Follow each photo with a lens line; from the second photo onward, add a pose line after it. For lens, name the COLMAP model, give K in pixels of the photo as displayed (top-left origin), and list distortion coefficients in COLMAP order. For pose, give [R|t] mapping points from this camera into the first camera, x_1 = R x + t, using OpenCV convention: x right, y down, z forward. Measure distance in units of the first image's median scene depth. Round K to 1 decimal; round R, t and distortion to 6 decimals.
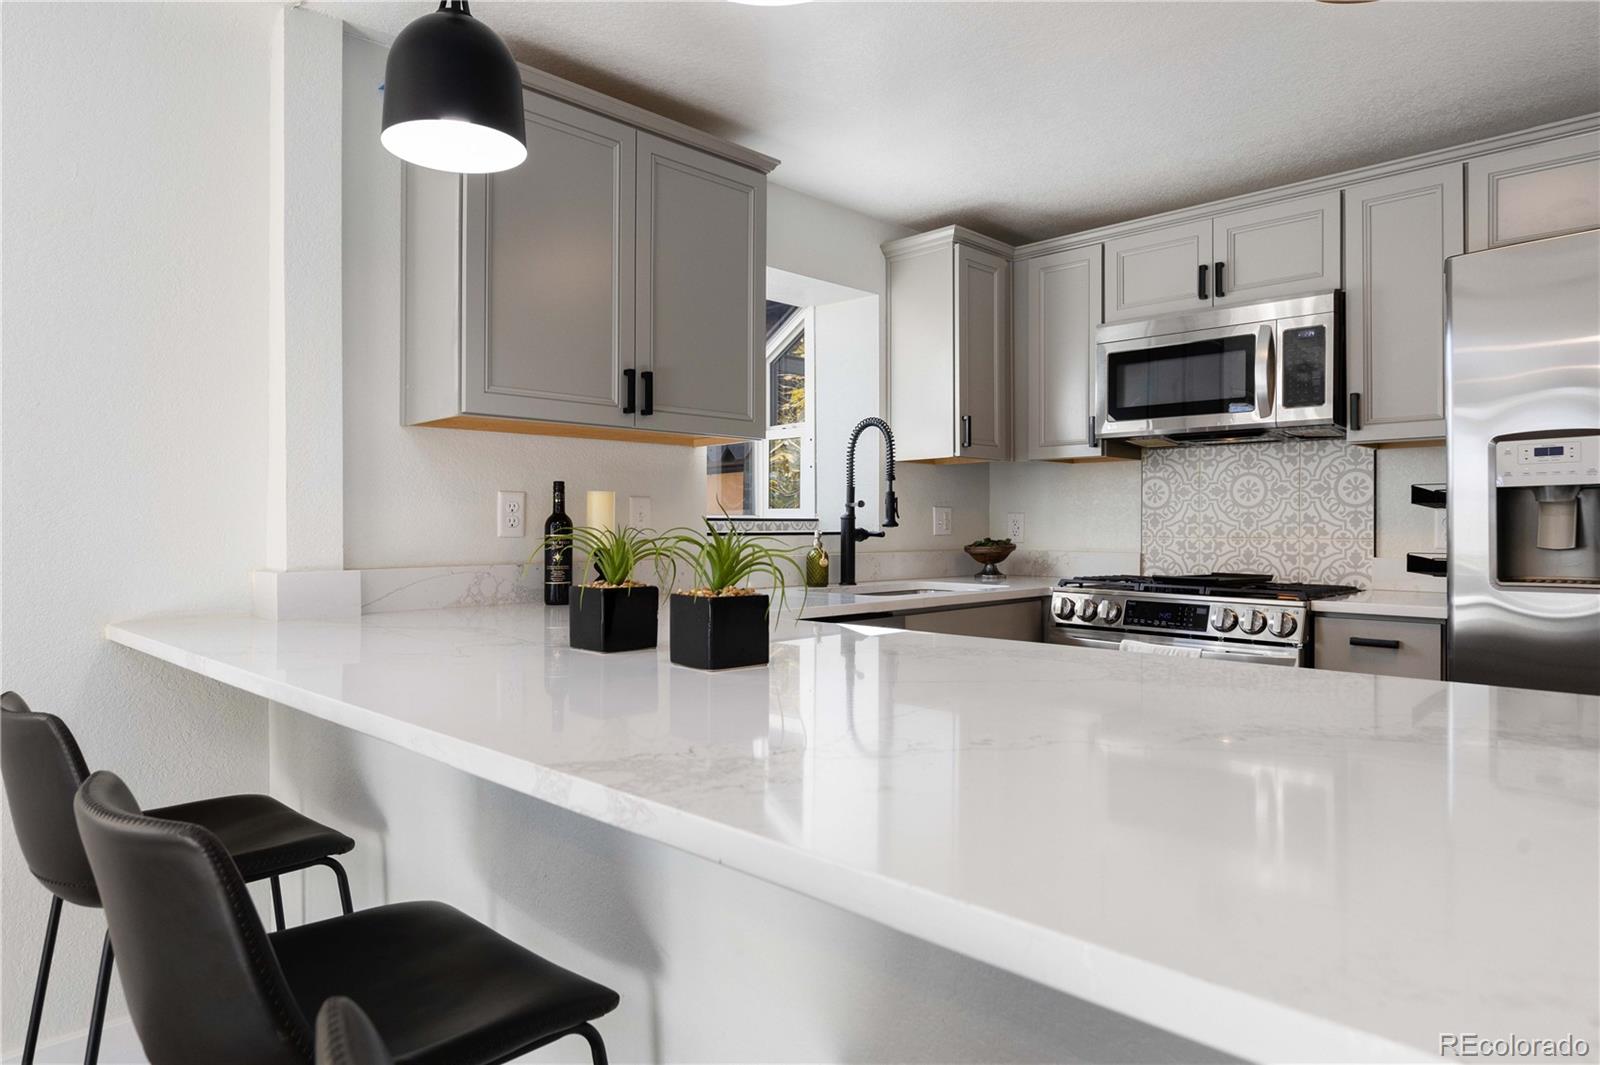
lens RADIAL K [[987.7, 0, 802.3], [0, 987.7, 533.4], [0, 0, 1]] dist [0.000992, 0.000020]
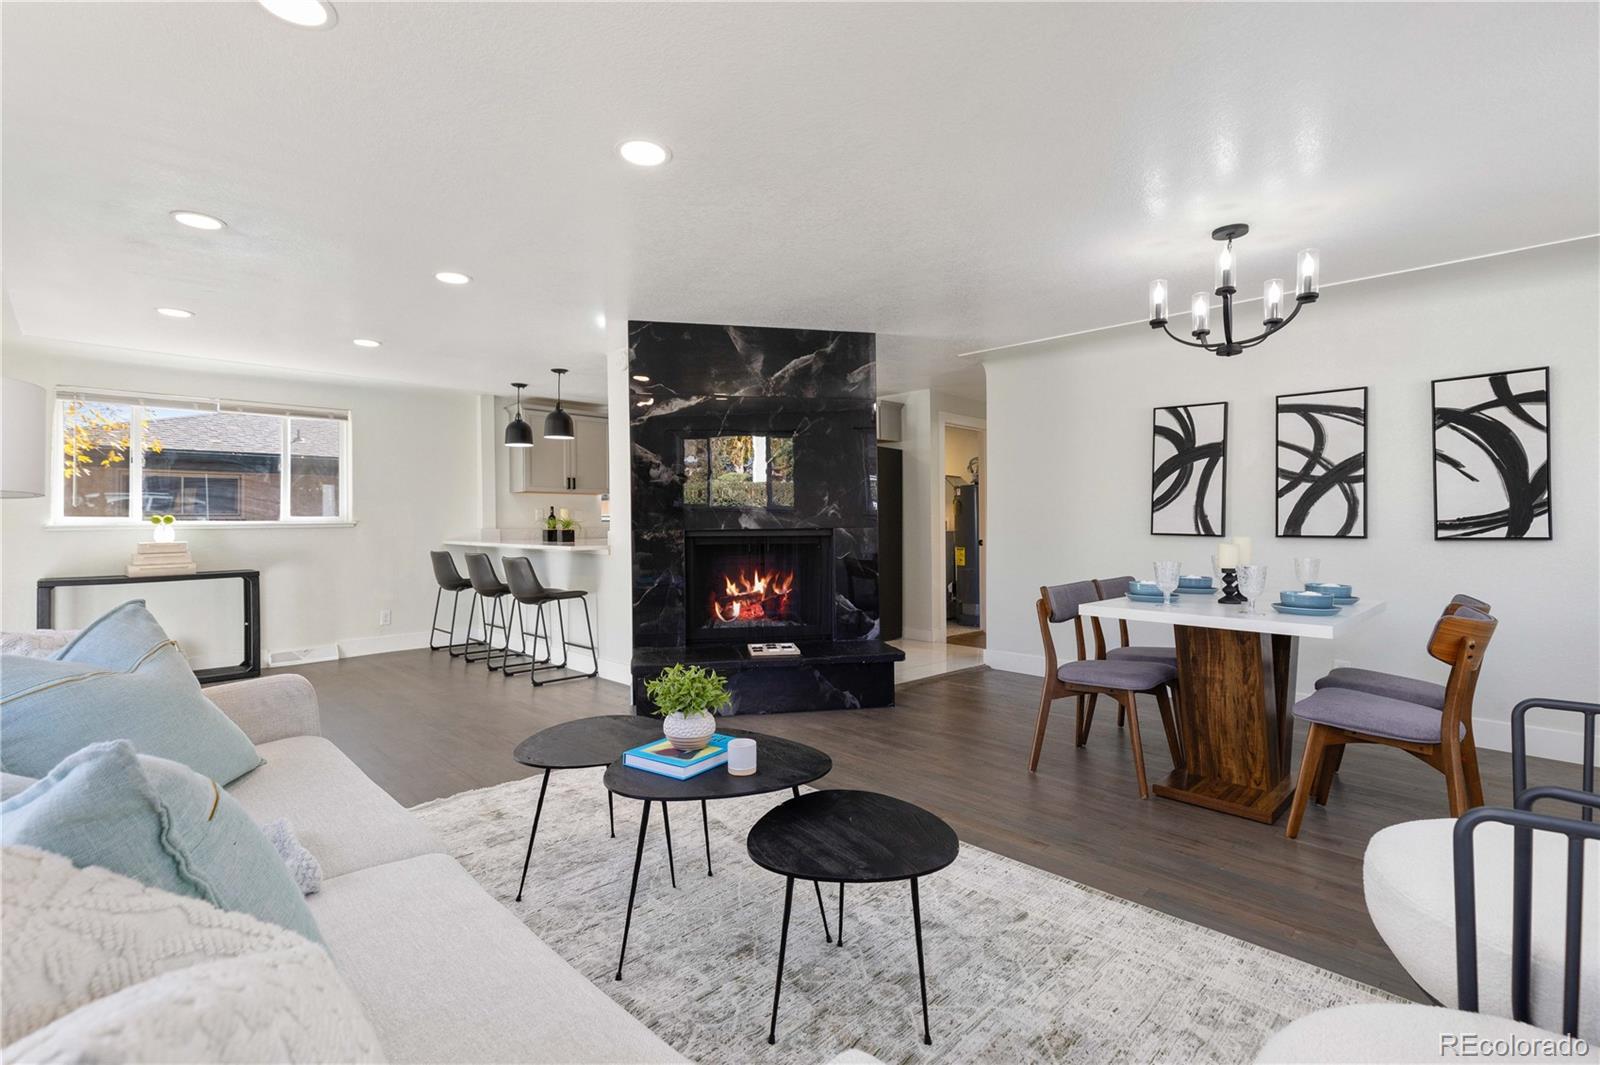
lens RADIAL K [[733.5, 0, 799.0], [0, 733.5, 523.9], [0, 0, 1]] dist [0.010687, -0.000229]
pose [[0.999958, 0.001517, -0.009016, 0.551770], [-0.001526, 0.999998, -0.000977, 0.012552], [0.009015, 0.000991, 0.999959, -1.369690]]
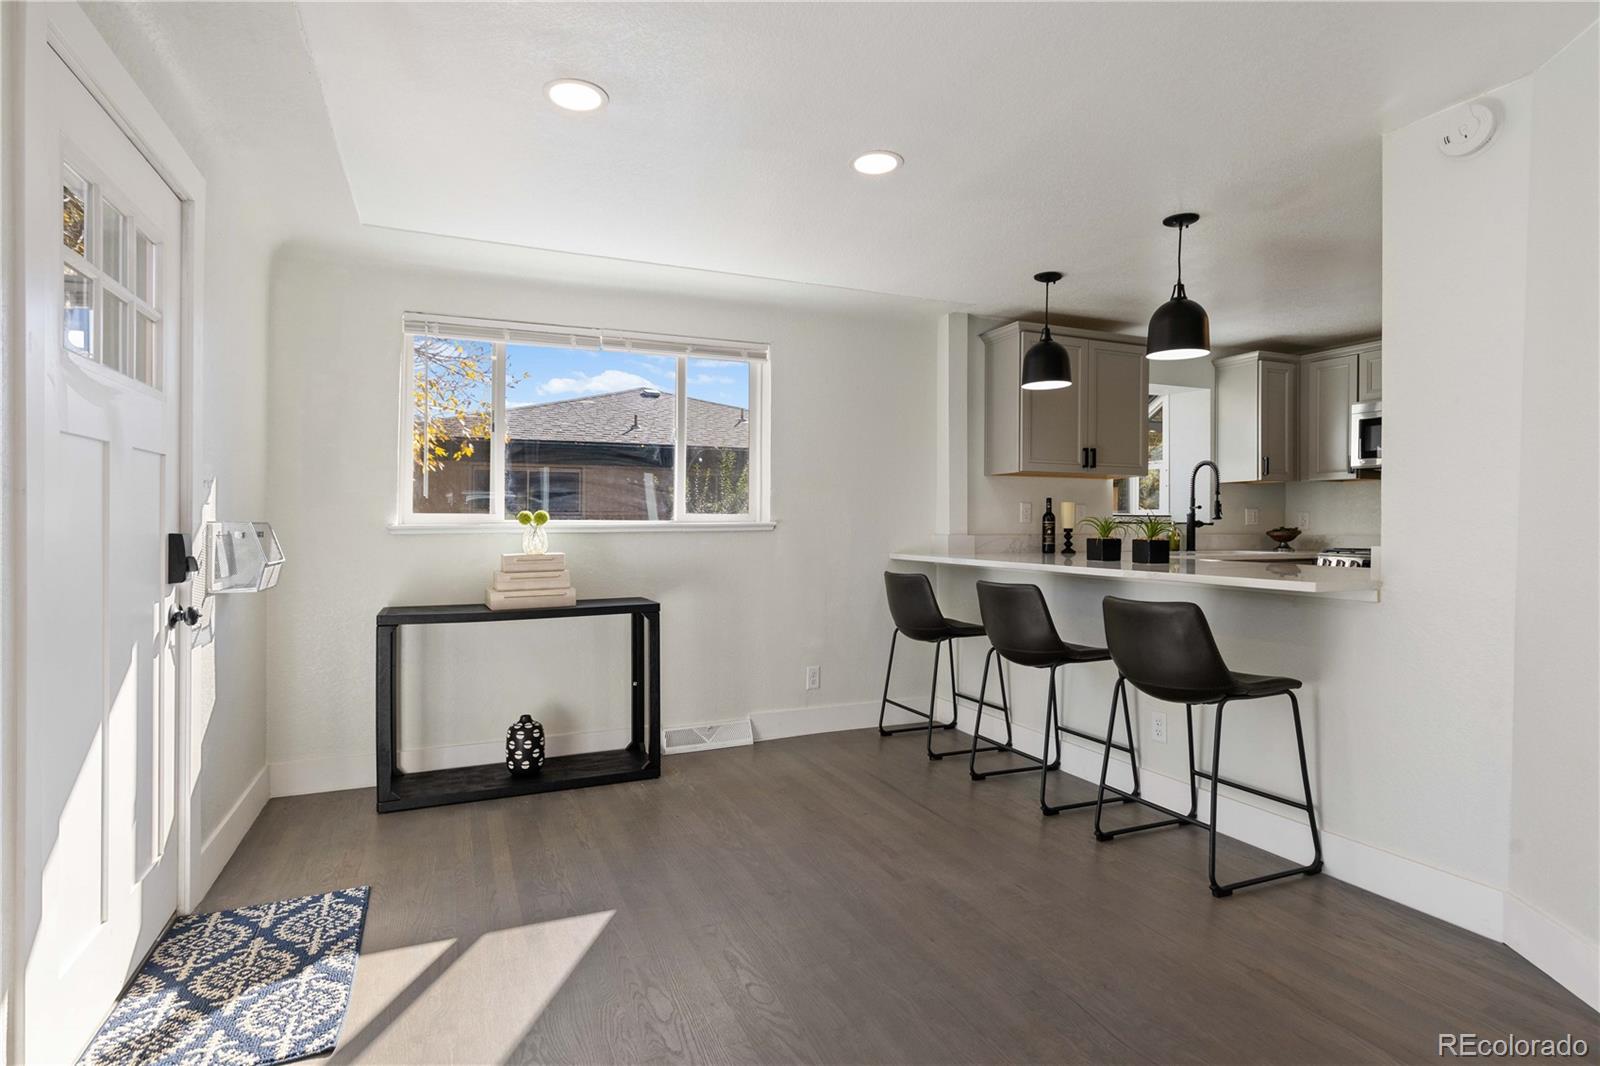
lens RADIAL K [[837.2, 0, 800.1], [0, 837.2, 518.3], [0, 0, 1]] dist [0.032238, 0.000315]
pose [[0.931578, 0.003064, -0.363528, -0.062162], [-0.007839, 0.999901, -0.011658, 0.015277], [0.363456, 0.013710, 0.931510, -0.740135]]
